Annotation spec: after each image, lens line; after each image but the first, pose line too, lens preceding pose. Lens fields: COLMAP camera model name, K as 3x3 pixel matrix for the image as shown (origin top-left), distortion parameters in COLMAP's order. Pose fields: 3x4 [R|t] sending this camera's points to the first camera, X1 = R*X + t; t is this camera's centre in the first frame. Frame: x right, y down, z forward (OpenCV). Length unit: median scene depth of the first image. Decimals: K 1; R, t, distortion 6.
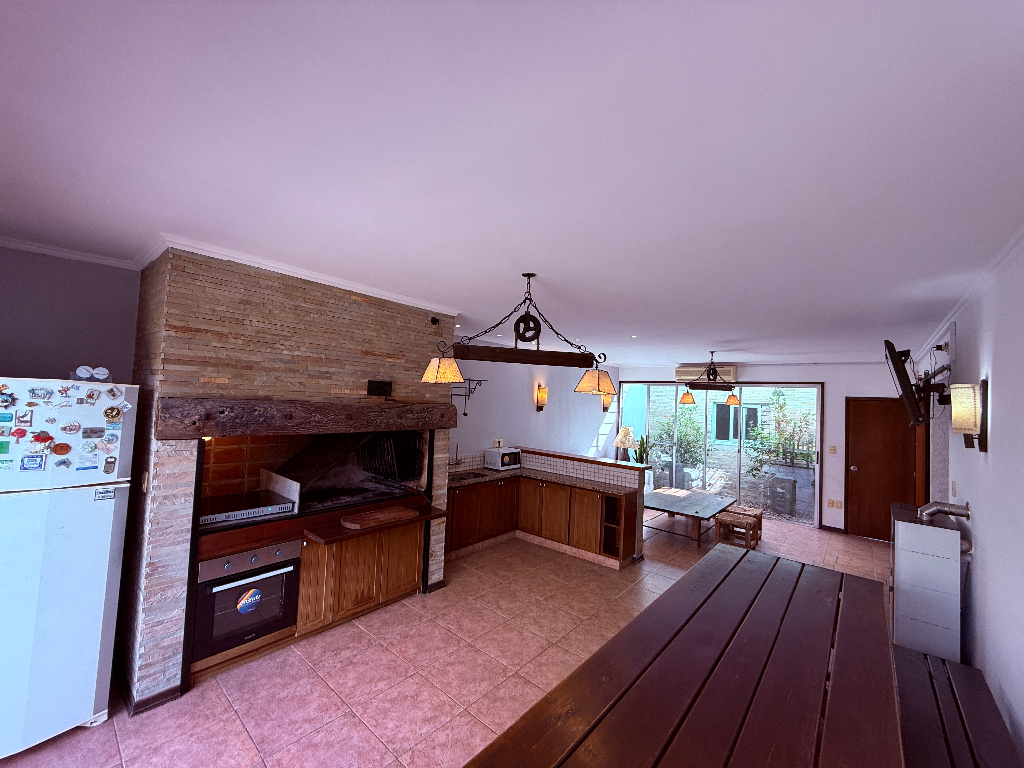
lens RADIAL K [[408.9, 0, 513.1], [0, 408.9, 384.6], [0, 0, 1]] dist [0.000050, 0.000755]
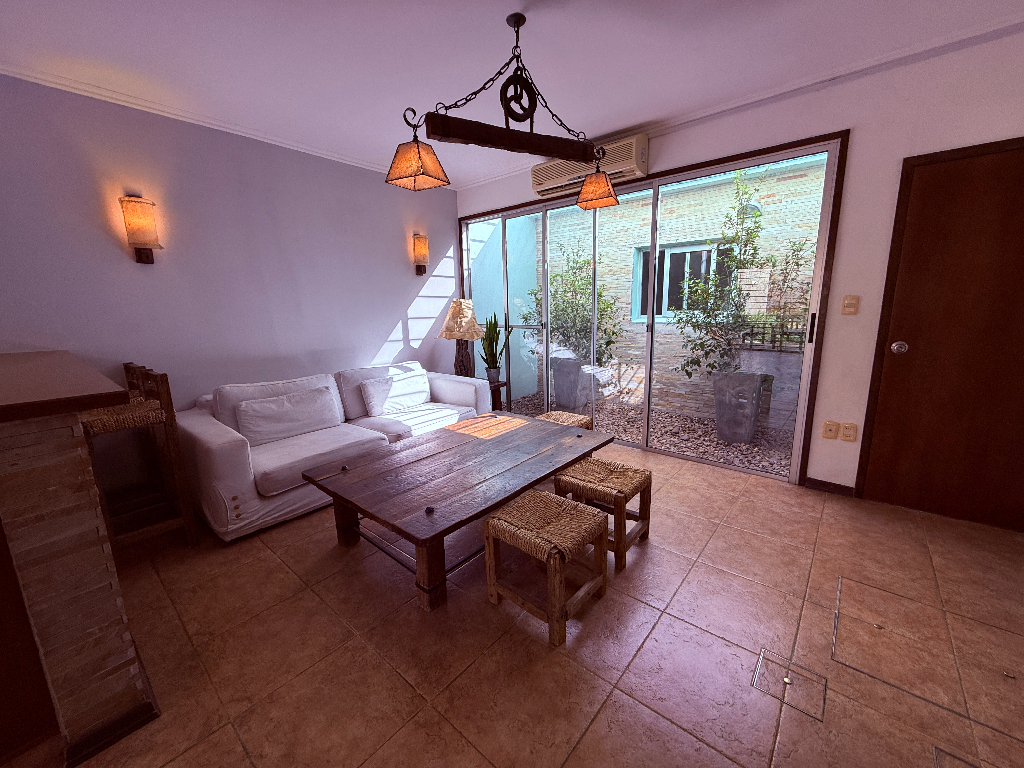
lens RADIAL K [[408.9, 0, 513.7], [0, 408.9, 382.4], [0, 0, 1]] dist [0.000050, 0.000755]
pose [[0.997729, -0.066914, -0.007722, 0.443962], [0.066913, 0.971446, 0.227629, 0.117069], [-0.007730, -0.227629, 0.973717, 0.587246]]
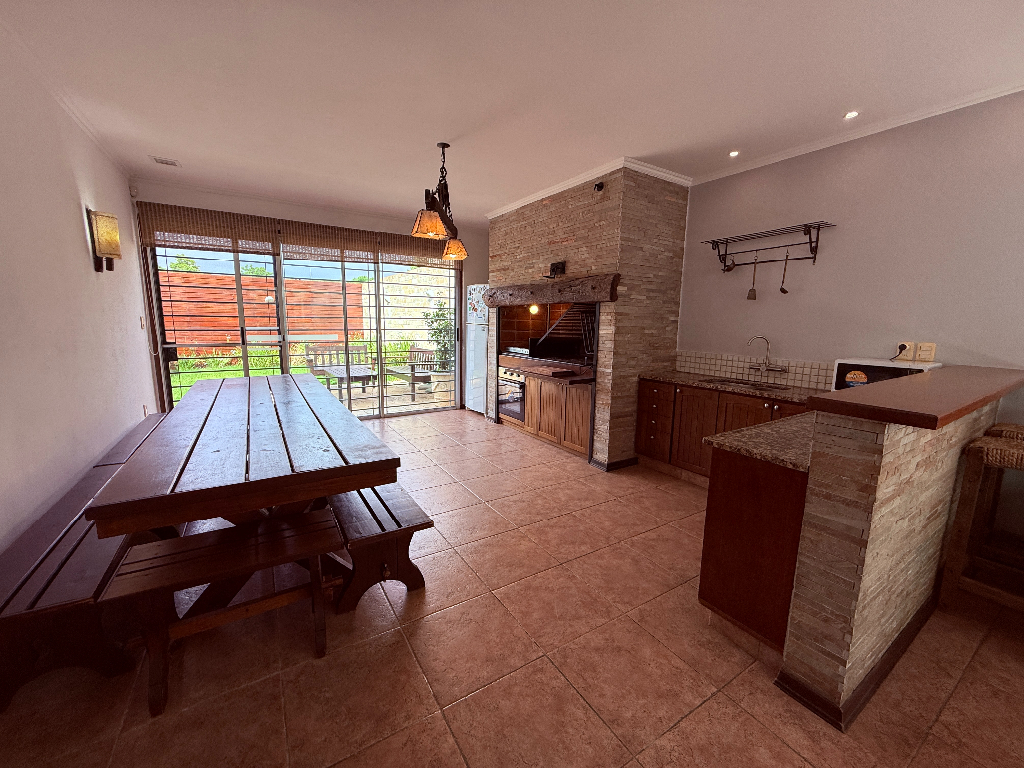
lens RADIAL K [[408.9, 0, 508.9], [0, 408.9, 381.3], [0, 0, 1]] dist [0.000050, 0.000755]
pose [[-0.289975, 0.093125, -0.952493, 0.482615], [0.004697, 0.995381, 0.095889, 0.119231], [0.957023, 0.023331, -0.289073, 0.648075]]
